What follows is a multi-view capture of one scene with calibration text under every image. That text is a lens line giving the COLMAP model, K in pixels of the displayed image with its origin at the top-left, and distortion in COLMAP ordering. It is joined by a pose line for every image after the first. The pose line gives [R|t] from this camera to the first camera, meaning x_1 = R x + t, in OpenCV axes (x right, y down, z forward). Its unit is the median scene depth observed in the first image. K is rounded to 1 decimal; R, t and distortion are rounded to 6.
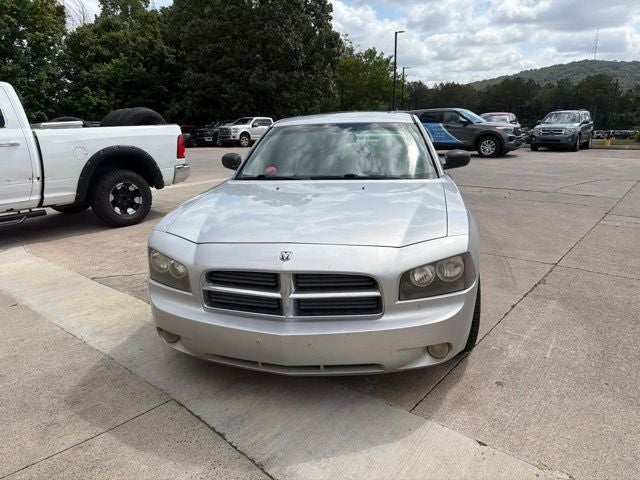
lens RADIAL K [[449.5, 0, 322.3], [0, 449.5, 247.1], [0, 0, 1]] dist [0.002652, -0.007297]
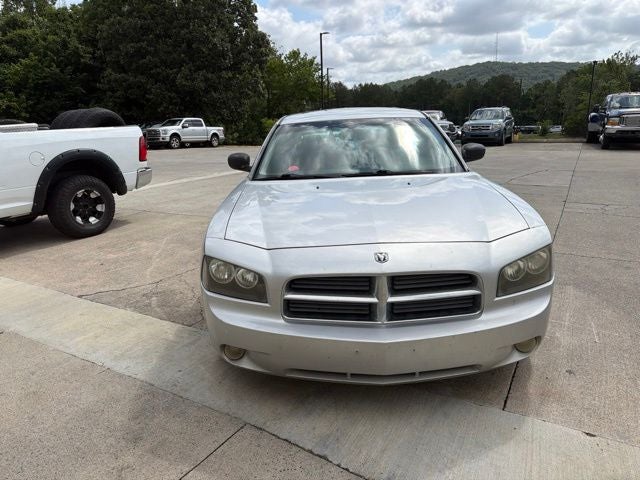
lens RADIAL K [[449.8, 0, 313.8], [0, 449.8, 238.9], [0, 0, 1]] dist [0.005293, -0.010048]
pose [[0.988758, -0.052062, 0.140169, -0.099218], [0.054583, 0.998408, -0.014199, -0.003673], [-0.139206, 0.021690, 0.990026, 0.025274]]
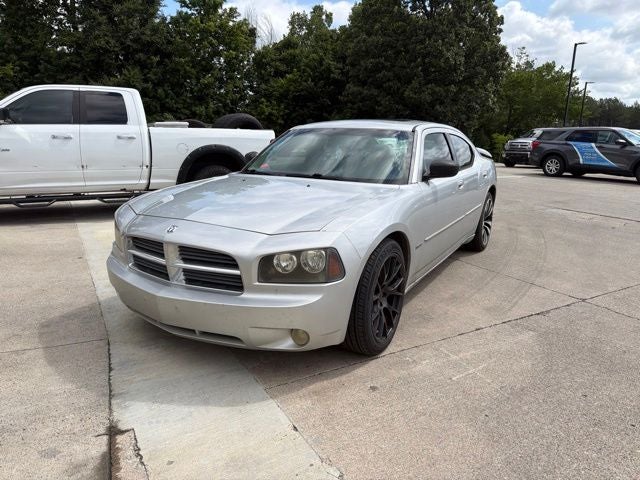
lens RADIAL K [[450.2, 0, 323.1], [0, 450.2, 241.6], [0, 0, 1]] dist [0.005405, -0.006057]
pose [[0.935926, 0.120539, -0.330929, 0.191952], [-0.133729, 0.990867, -0.017290, 0.005592], [0.325822, 0.060437, 0.943497, 0.004846]]
